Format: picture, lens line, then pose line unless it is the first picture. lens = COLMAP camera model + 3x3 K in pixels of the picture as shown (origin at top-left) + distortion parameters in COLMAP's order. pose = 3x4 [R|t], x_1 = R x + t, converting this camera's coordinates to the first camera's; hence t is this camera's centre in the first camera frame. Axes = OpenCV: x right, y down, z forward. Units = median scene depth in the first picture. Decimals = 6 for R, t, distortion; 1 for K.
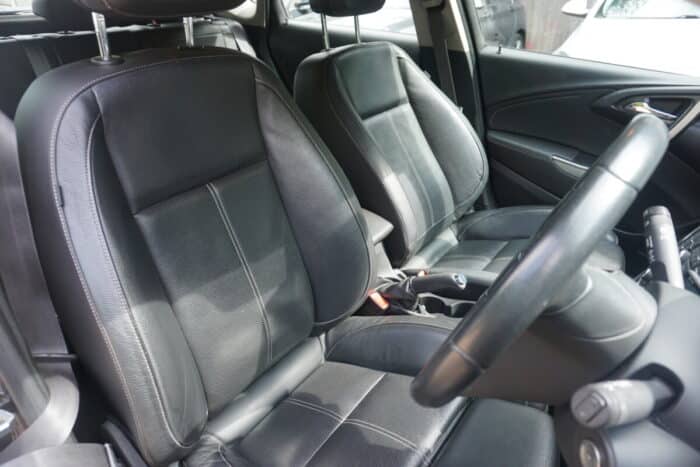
lens RADIAL K [[475.9, 0, 346.9], [0, 475.9, 234.4], [0, 0, 1]] dist [-0.053740, 0.030520]
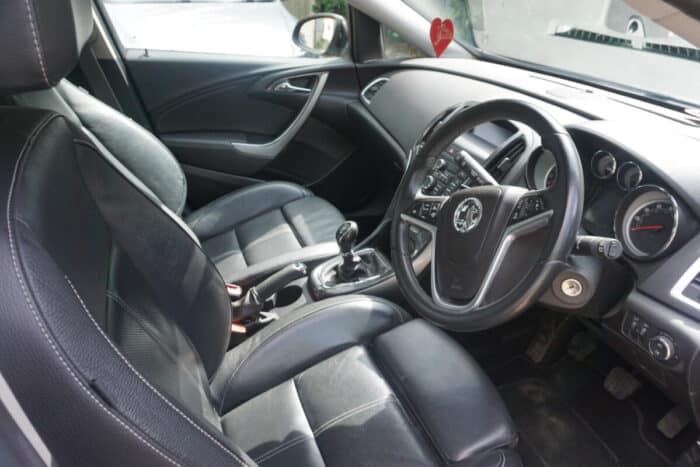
lens RADIAL K [[475.9, 0, 346.9], [0, 475.9, 234.4], [0, 0, 1]] dist [-0.053740, 0.030520]
pose [[0.499581, -0.390352, 0.773333, -0.367856], [0.357035, 0.906152, 0.226746, -0.127406], [-0.789268, 0.162828, 0.592066, 0.167488]]
